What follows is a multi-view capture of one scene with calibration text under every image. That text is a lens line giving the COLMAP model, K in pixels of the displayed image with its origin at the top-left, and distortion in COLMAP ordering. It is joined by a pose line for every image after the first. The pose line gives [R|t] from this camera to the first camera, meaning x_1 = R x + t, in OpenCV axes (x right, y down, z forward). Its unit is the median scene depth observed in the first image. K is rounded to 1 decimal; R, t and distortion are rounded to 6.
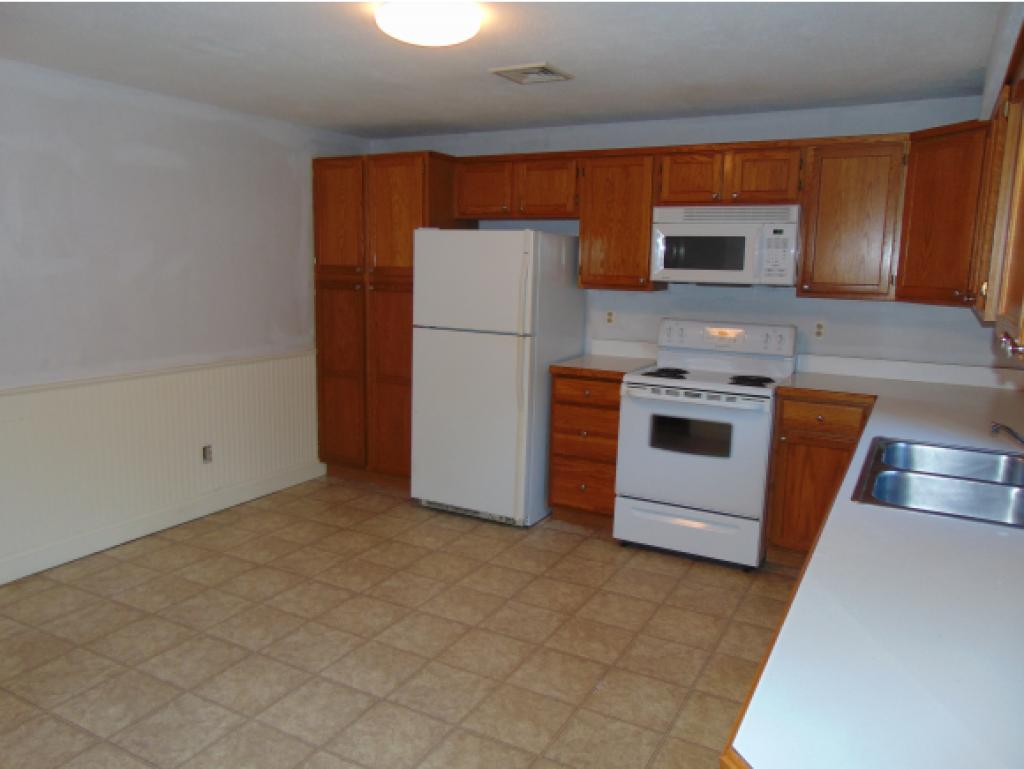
lens RADIAL K [[772.2, 0, 512.0], [0, 772.2, 385.0], [0, 0, 1]] dist [-0.040883, 0.060640]
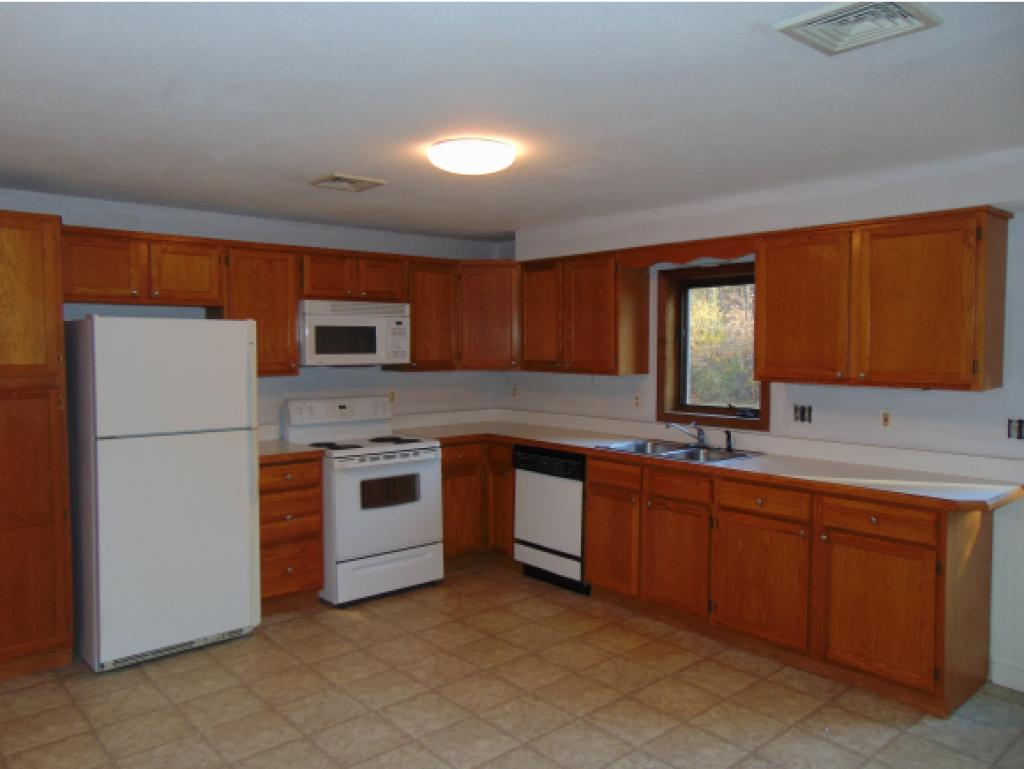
lens RADIAL K [[772.2, 0, 514.0], [0, 772.2, 381.9], [0, 0, 1]] dist [-0.040883, 0.060640]
pose [[0.321628, -0.067782, 0.944437, -0.794039], [0.157046, 0.987438, 0.017386, -0.088580], [-0.933752, 0.142728, 0.328232, 0.381686]]
